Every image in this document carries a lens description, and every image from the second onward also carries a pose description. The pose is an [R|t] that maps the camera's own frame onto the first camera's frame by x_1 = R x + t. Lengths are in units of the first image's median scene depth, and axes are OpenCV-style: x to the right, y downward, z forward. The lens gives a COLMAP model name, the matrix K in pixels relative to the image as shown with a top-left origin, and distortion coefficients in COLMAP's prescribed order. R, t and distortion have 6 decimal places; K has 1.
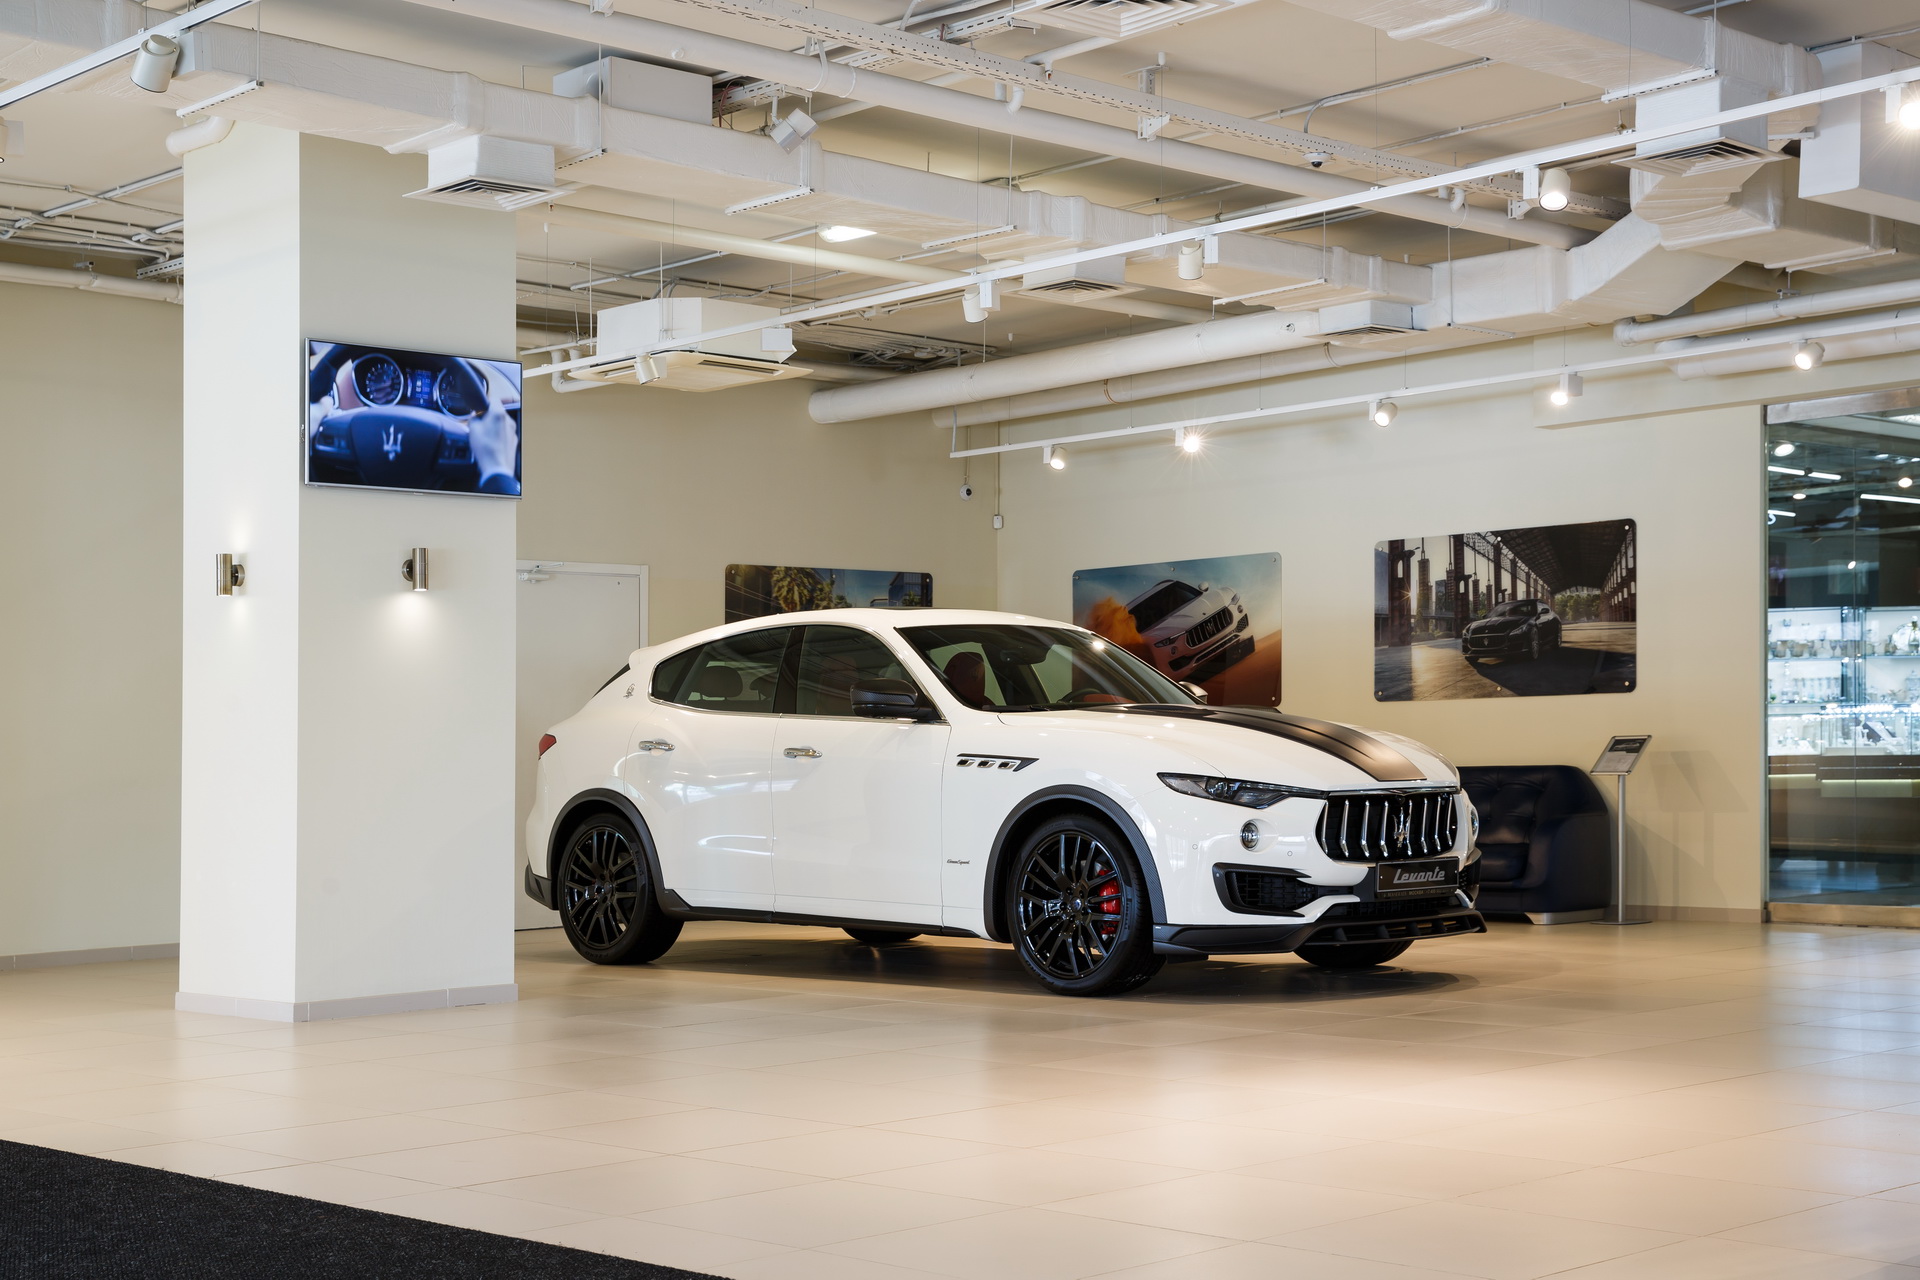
lens RADIAL K [[2553.6, 0, 940.7], [0, 2553.6, 903.5], [0, 0, 1]] dist [0.067711, -0.013721]
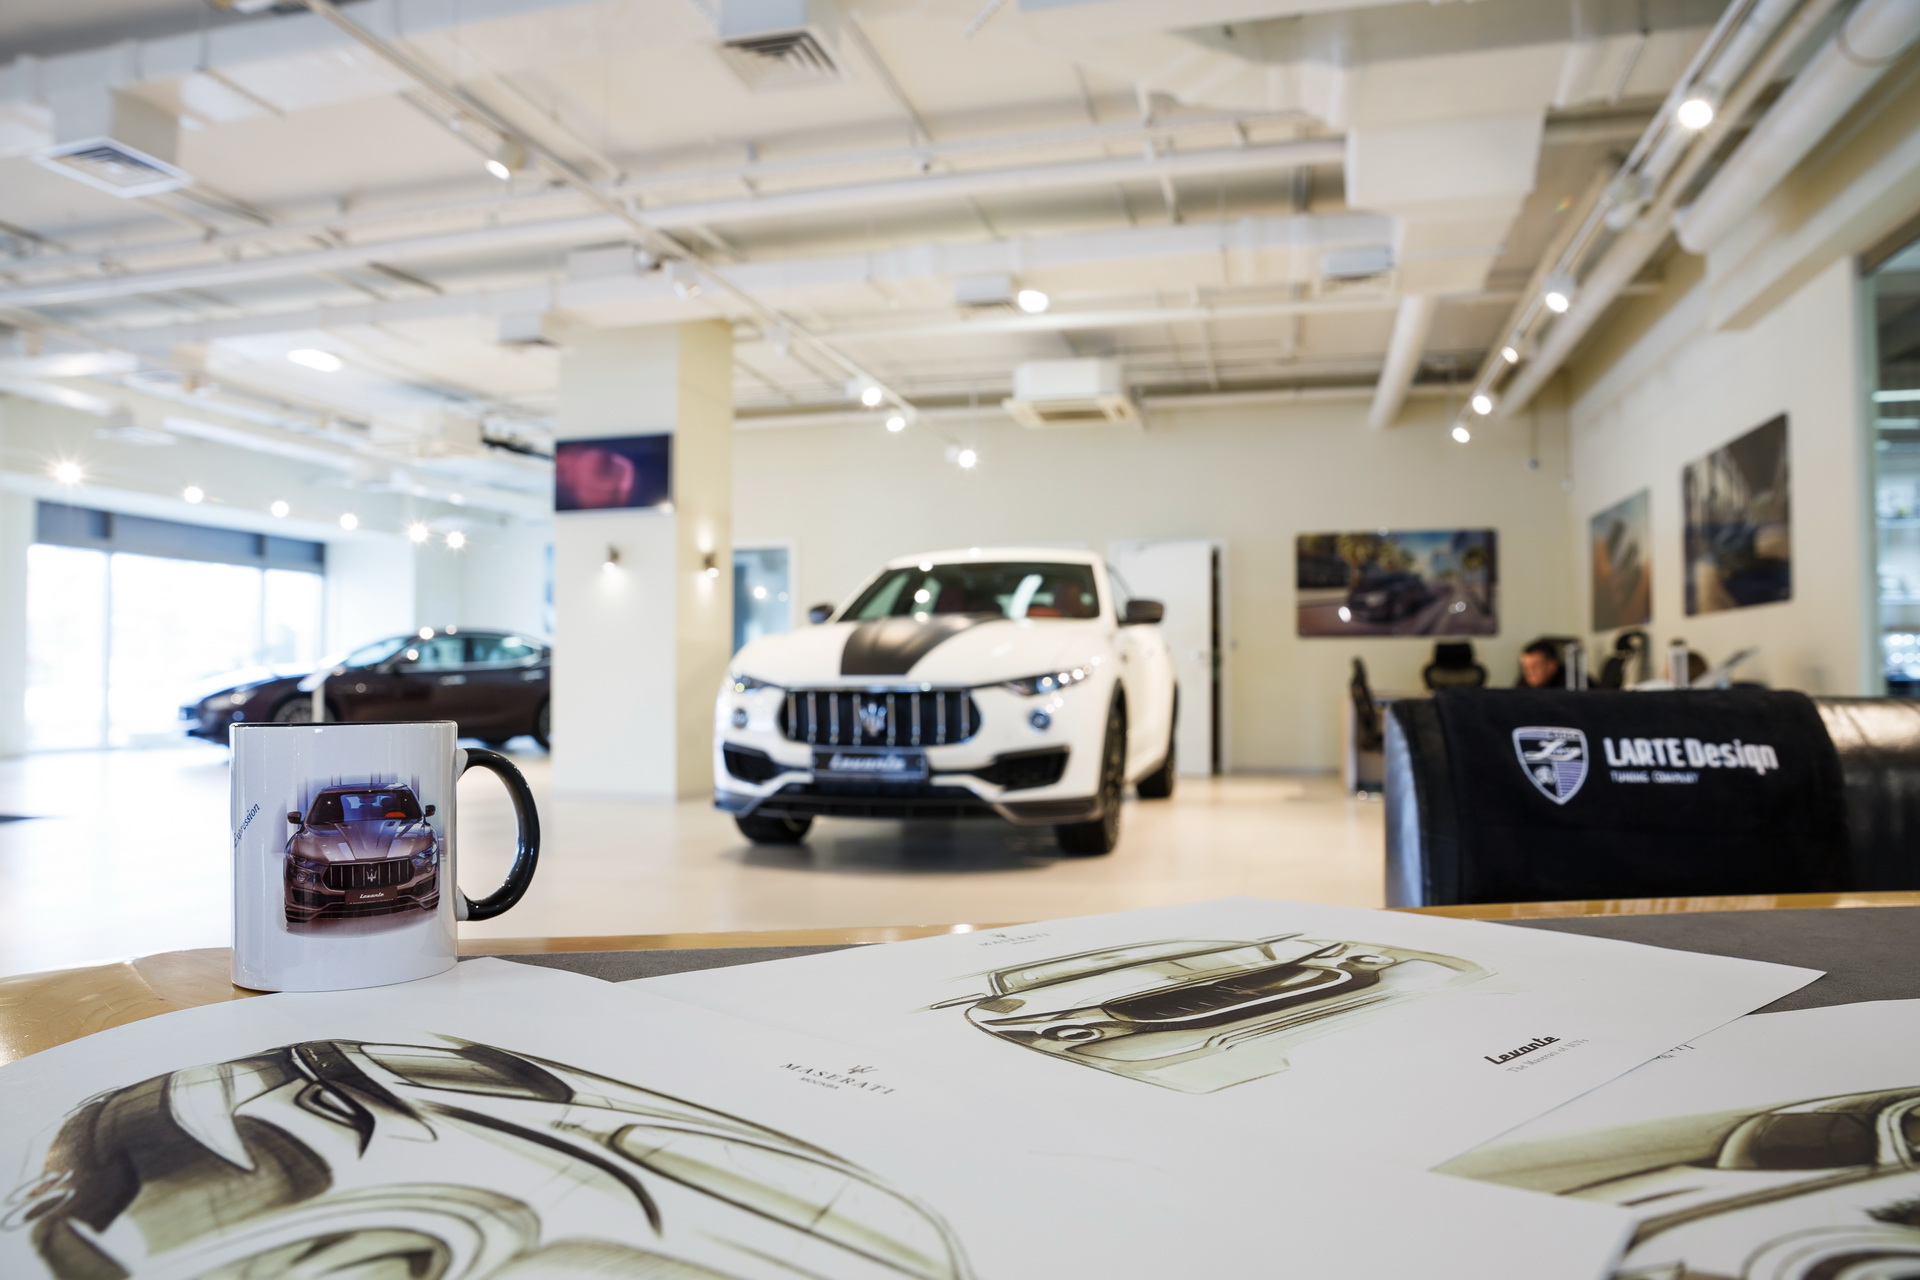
lens RADIAL K [[1312.7, 0, 960.3], [0, 1312.7, 641.8], [0, 0, 1]] dist [-0.117528, 0.094704]
pose [[0.537146, -0.010382, -0.843425, 0.472161], [-0.062524, 0.996683, -0.052088, -0.024934], [0.841169, 0.080713, 0.534715, 0.497184]]
